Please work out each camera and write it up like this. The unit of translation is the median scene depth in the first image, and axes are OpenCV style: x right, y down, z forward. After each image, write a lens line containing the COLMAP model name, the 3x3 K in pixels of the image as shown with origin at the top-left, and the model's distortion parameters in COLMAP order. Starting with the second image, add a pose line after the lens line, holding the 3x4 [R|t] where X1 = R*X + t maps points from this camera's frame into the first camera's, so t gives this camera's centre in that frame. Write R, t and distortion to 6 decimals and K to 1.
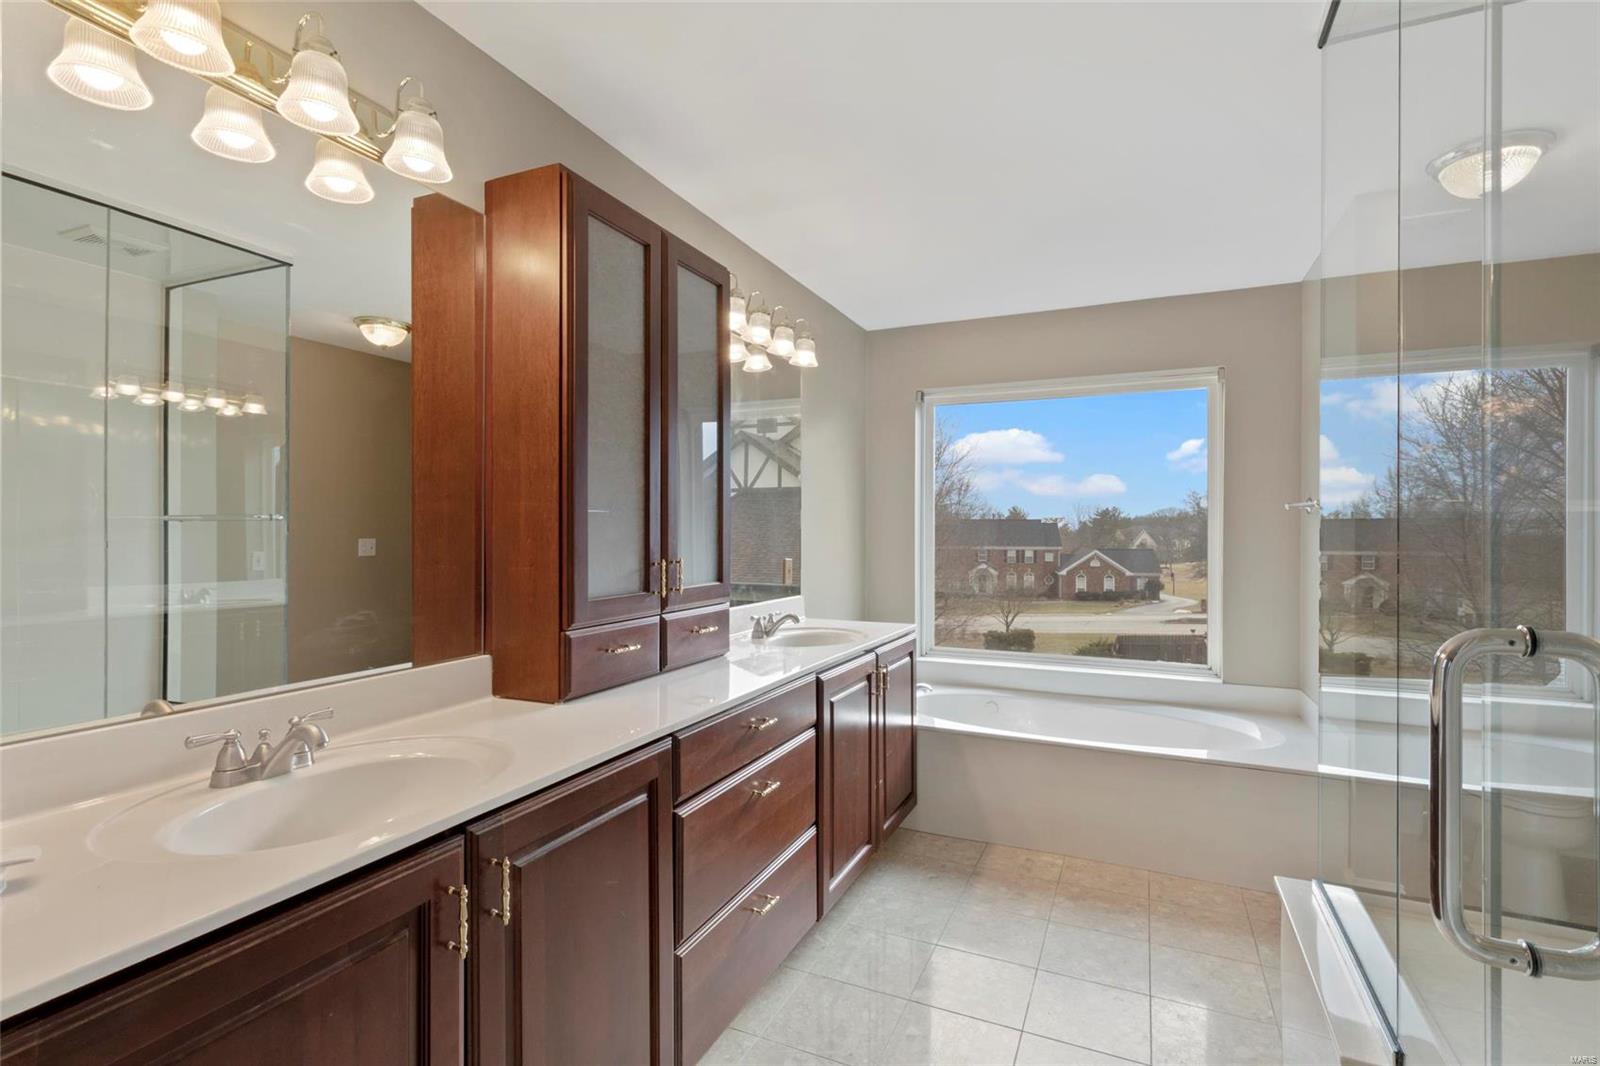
lens RADIAL K [[754.9, 0, 807.2], [0, 754.9, 531.8], [0, 0, 1]] dist [-0.003592, -0.001356]
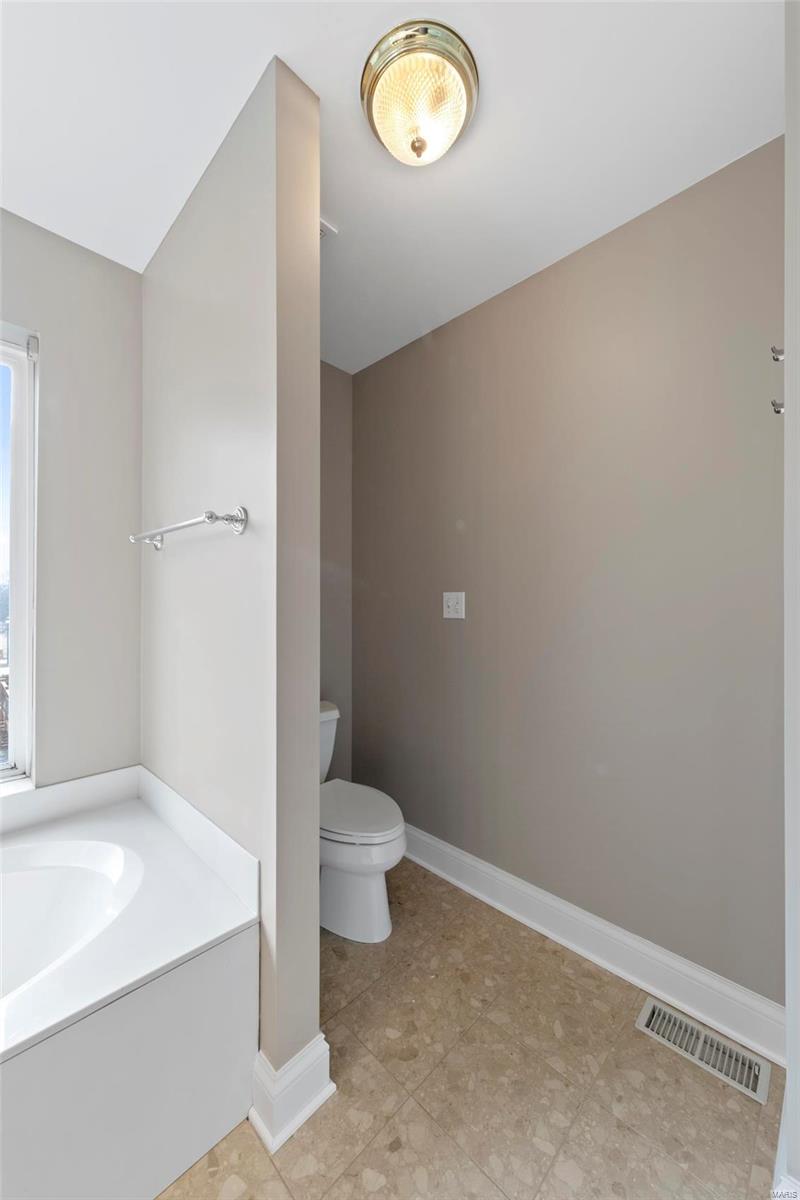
lens RADIAL K [[438.6, 0, 408.4], [0, 438.6, 603.8], [0, 0, 1]] dist [0.000407, 0.000020]
pose [[0.324290, -0.005569, 0.945941, 0.237847], [-0.000315, 0.999982, 0.005995, 0.023868], [-0.945958, -0.002242, 0.324283, 0.460778]]
